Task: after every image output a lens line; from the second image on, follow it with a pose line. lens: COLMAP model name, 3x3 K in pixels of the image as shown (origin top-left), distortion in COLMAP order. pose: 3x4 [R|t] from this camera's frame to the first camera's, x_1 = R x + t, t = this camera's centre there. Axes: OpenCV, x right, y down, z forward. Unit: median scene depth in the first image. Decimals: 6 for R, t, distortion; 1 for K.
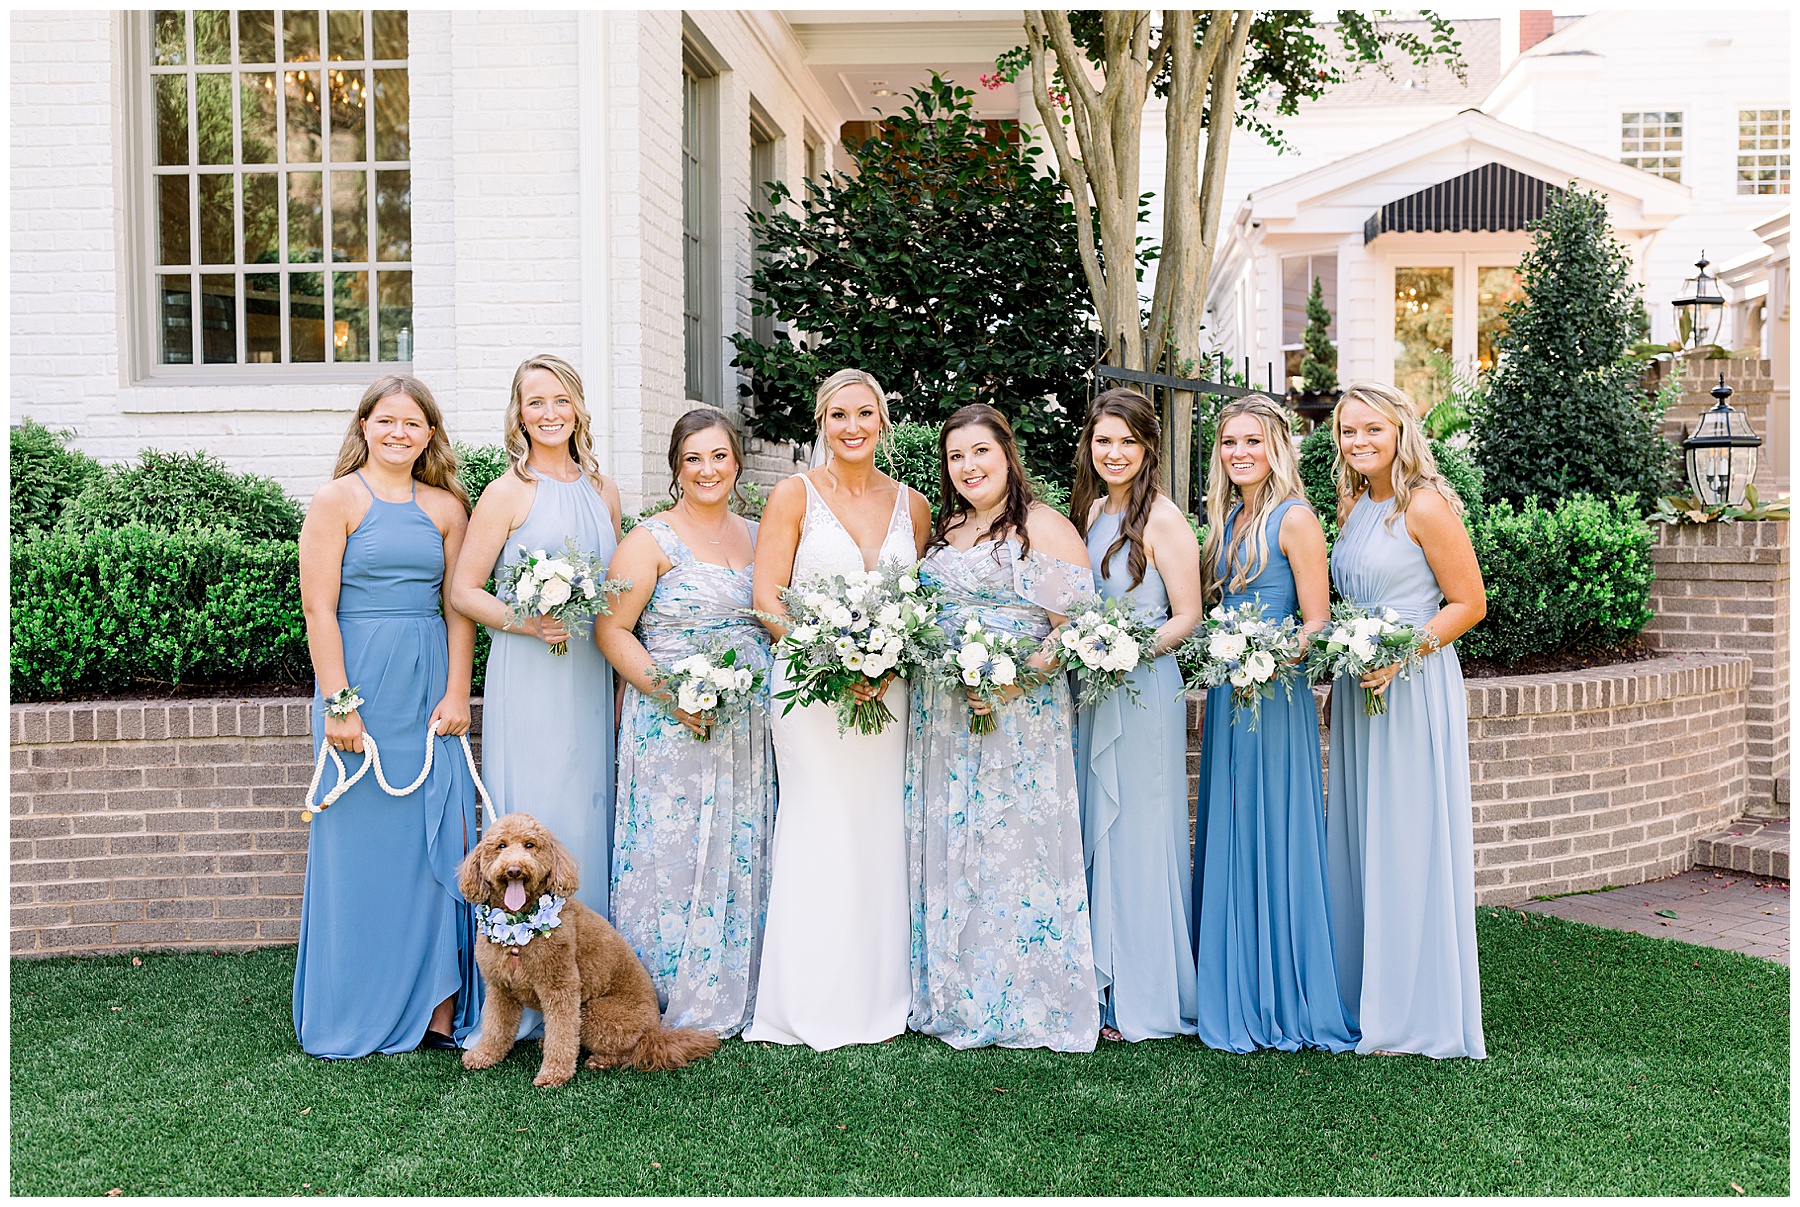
lens RADIAL K [[1884.3, 0, 1008.2], [0, 1884.3, 596.9], [0, 0, 1]] dist [0.003946, -0.004812]
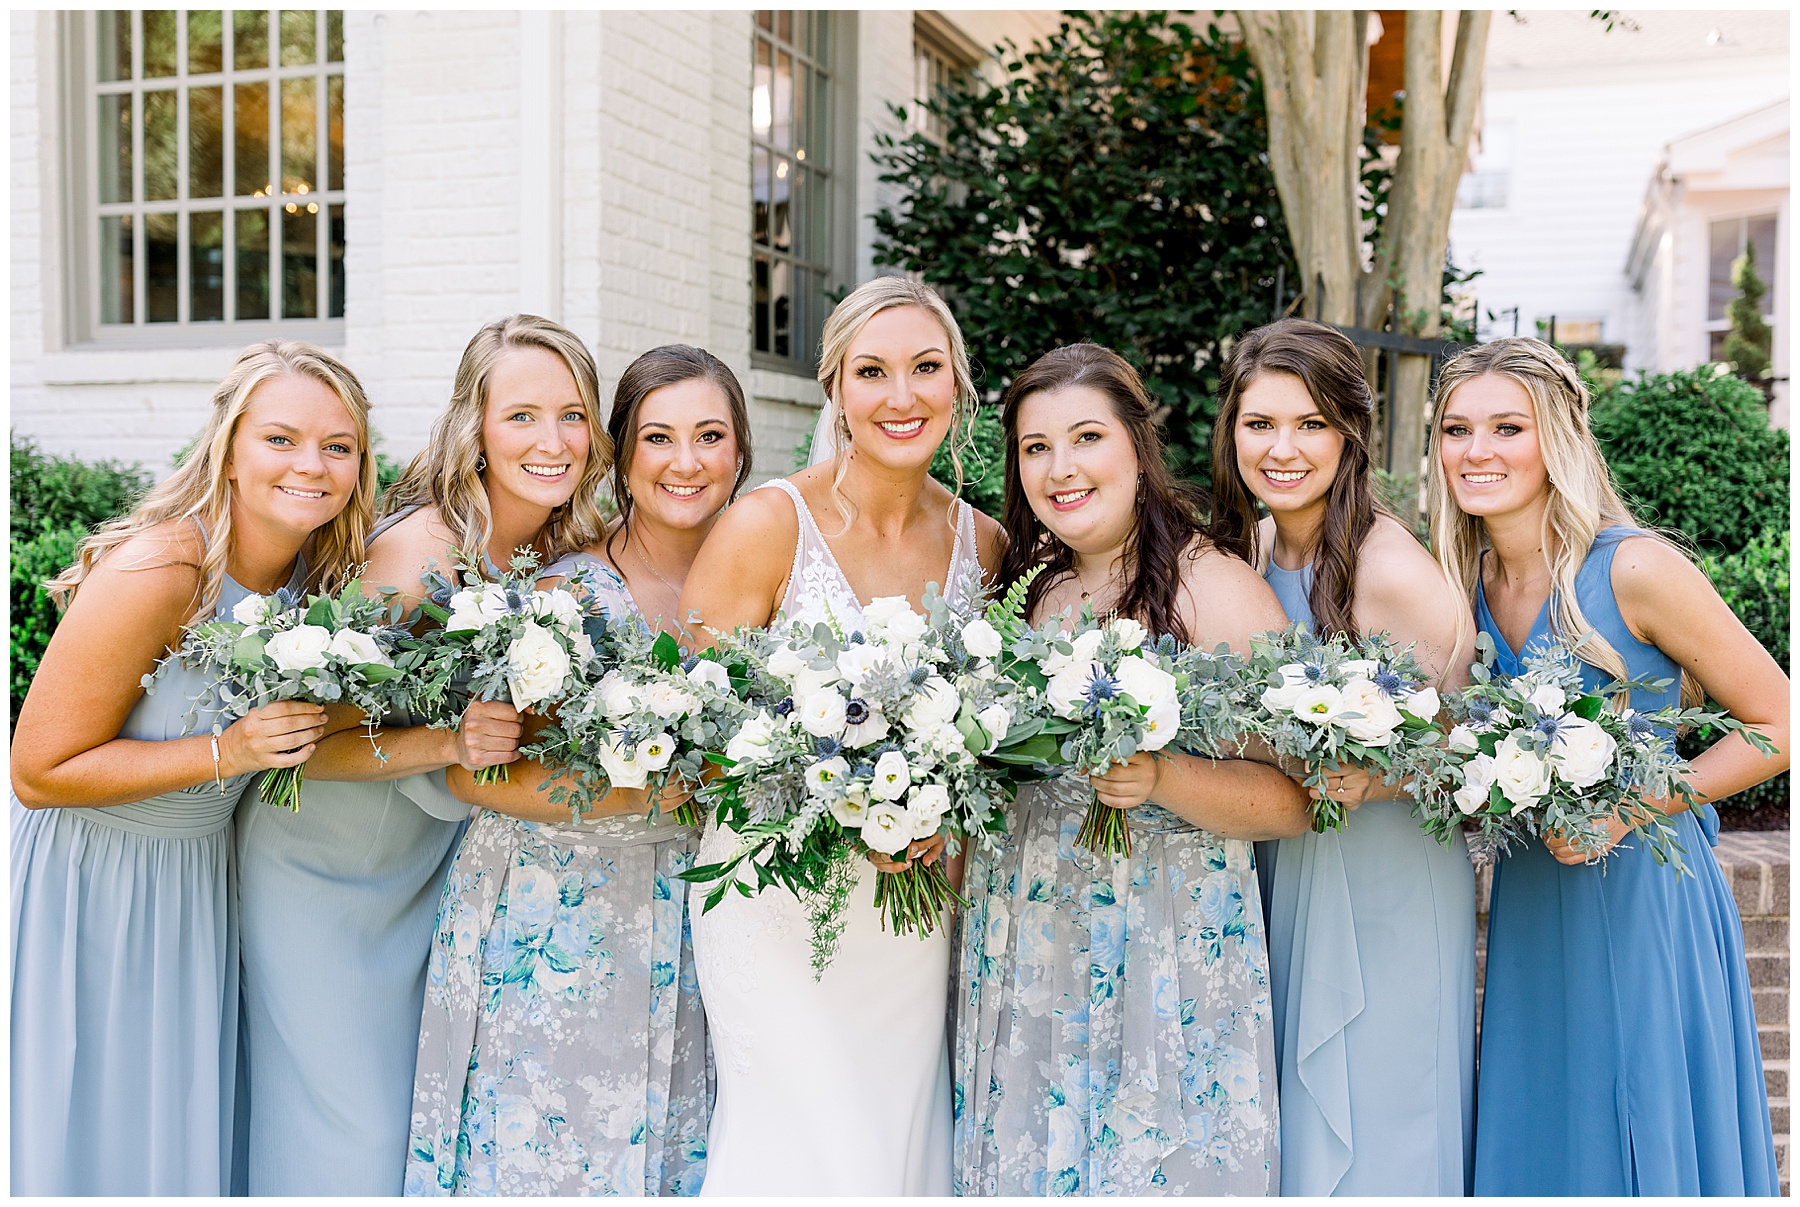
lens RADIAL K [[1804.8, 0, 942.0], [0, 1804.8, 603.8], [0, 0, 1]] dist [0.013887, -0.026726]
pose [[0.959927, 0.032831, -0.278320, 0.133858], [-0.030008, 0.999446, 0.014398, -0.025025], [0.278639, -0.005470, 0.960380, 0.358354]]
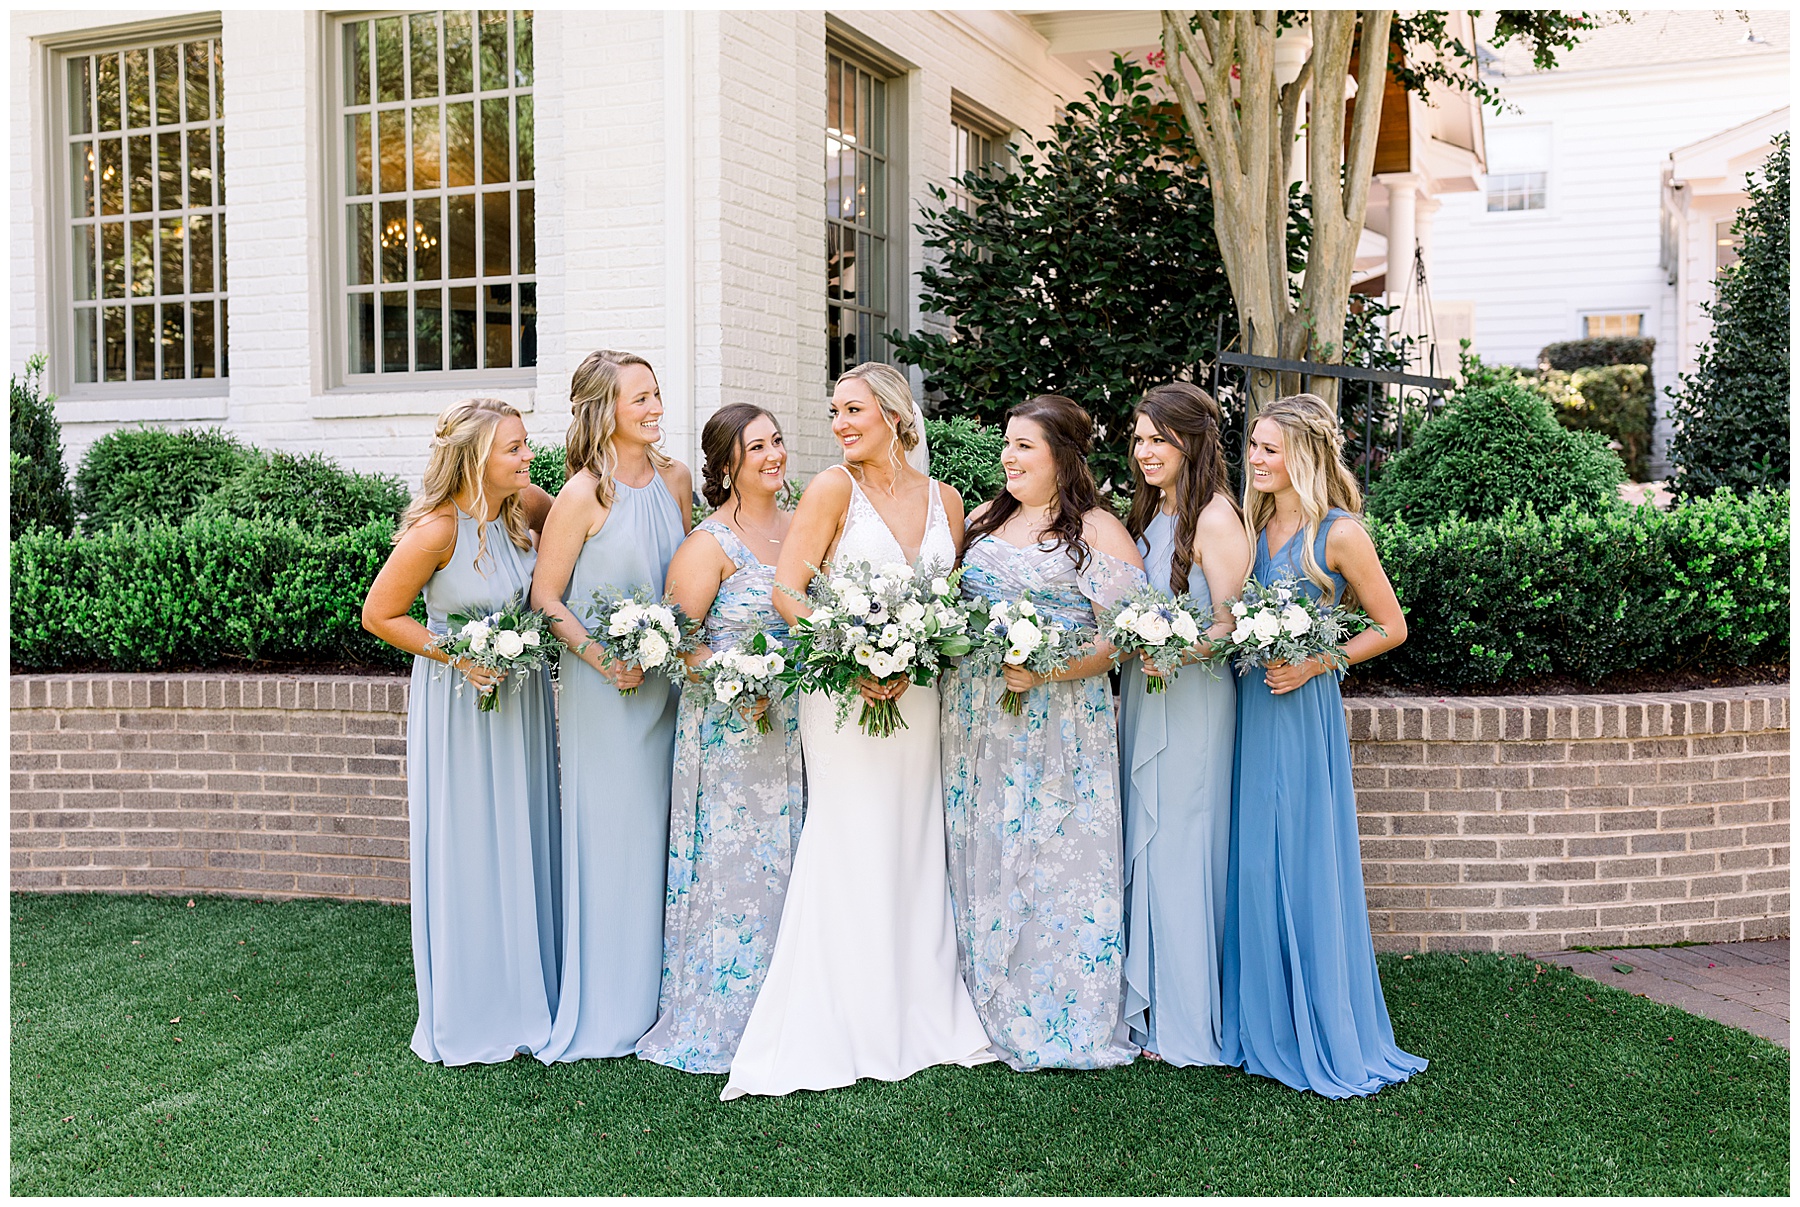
lens RADIAL K [[1891.8, 0, 897.3], [0, 1891.8, 601.0], [0, 0, 1]] dist [0.003199, -0.006017]
pose [[0.940726, 0.018286, -0.338675, 0.249114], [-0.016133, 0.999828, 0.009172, -0.004548], [0.338785, -0.003164, 0.940859, 0.056735]]
